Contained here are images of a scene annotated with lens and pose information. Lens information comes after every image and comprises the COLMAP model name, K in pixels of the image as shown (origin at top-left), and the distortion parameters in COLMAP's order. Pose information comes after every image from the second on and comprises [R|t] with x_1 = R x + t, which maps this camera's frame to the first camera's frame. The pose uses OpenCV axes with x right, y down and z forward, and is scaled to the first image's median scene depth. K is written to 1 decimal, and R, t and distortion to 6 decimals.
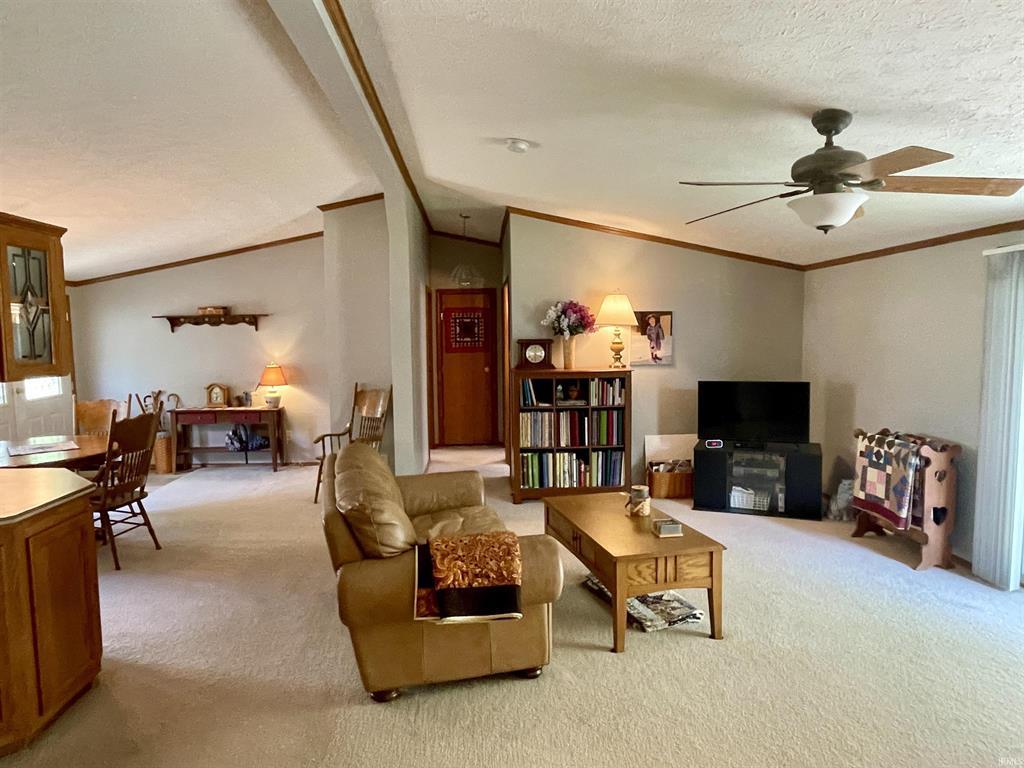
lens RADIAL K [[651.3, 0, 512.3], [0, 651.3, 390.6], [0, 0, 1]] dist [-0.006868, 0.001014]
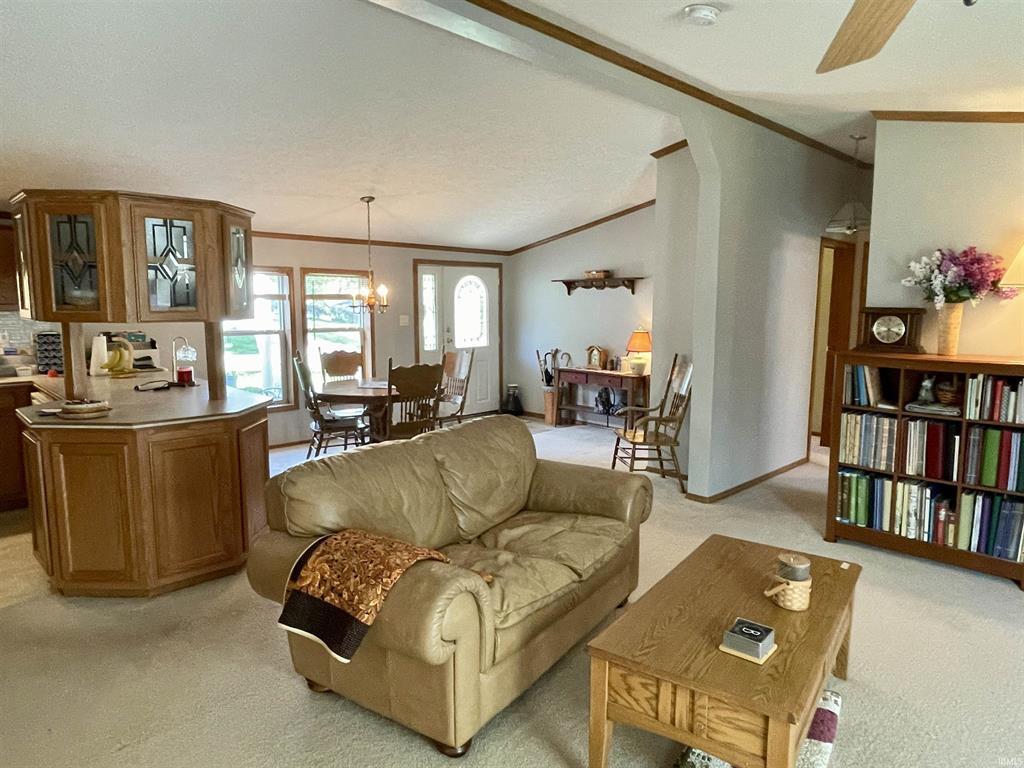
lens RADIAL K [[653.4, 0, 512.0], [0, 653.4, 384.0], [0, 0, 1]] dist [-0.002785, 0.000112]
pose [[0.661257, 0.106945, -0.742497, 0.286625], [-0.080129, 0.994193, 0.071837, -0.018164], [0.745868, 0.011993, 0.665986, 0.271925]]
